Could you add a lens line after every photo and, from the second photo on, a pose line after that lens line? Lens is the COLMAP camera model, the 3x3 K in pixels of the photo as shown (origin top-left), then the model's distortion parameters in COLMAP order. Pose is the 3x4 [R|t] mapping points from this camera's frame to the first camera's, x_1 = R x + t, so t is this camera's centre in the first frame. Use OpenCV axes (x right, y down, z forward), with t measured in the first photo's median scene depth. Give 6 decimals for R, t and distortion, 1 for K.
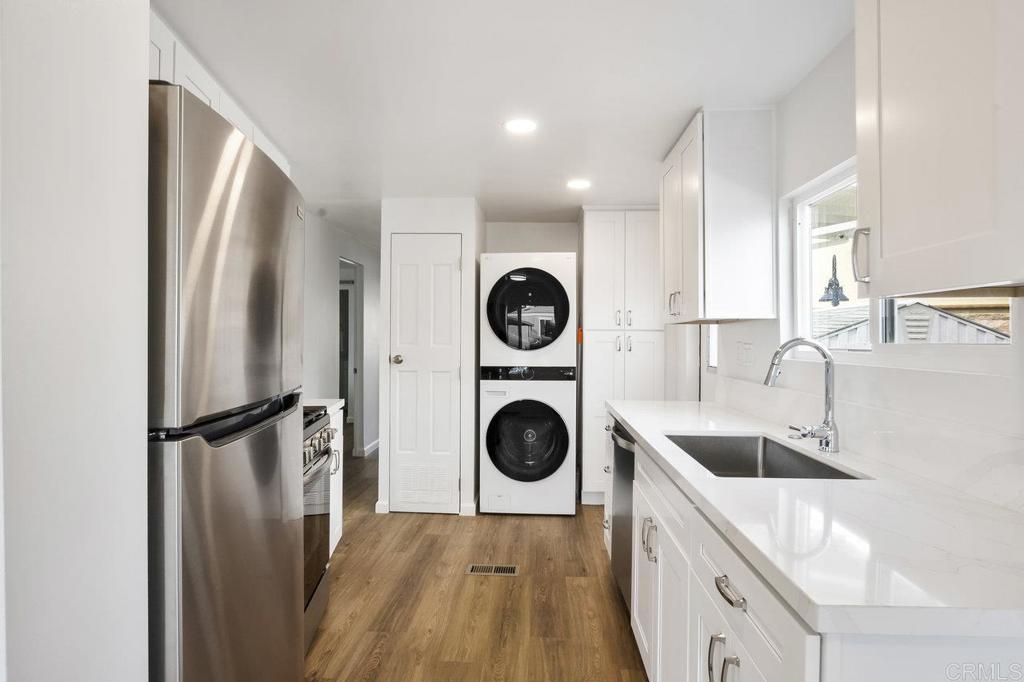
lens RADIAL K [[577.4, 0, 508.3], [0, 577.4, 339.8], [0, 0, 1]] dist [-0.006137, -0.001289]
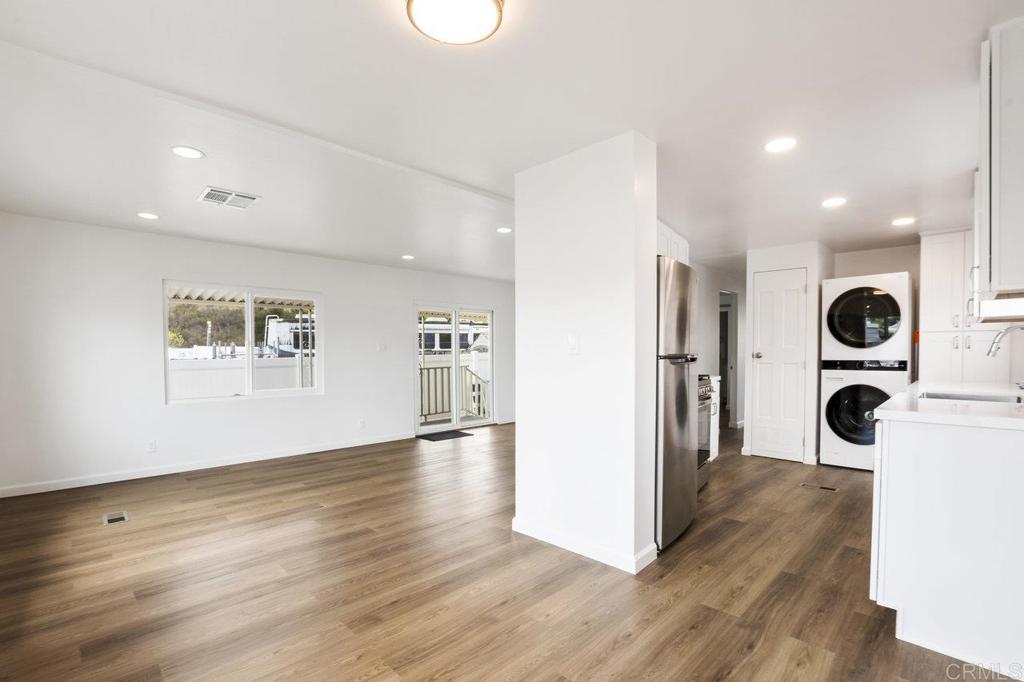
lens RADIAL K [[464.1, 0, 526.8], [0, 464.1, 367.2], [0, 0, 1]] dist [-0.019311, 0.002948]
pose [[0.774666, 0.015329, -0.632185, 0.105959], [0.002944, 0.999608, 0.027846, 0.030351], [0.632364, -0.023432, 0.774317, -0.326403]]
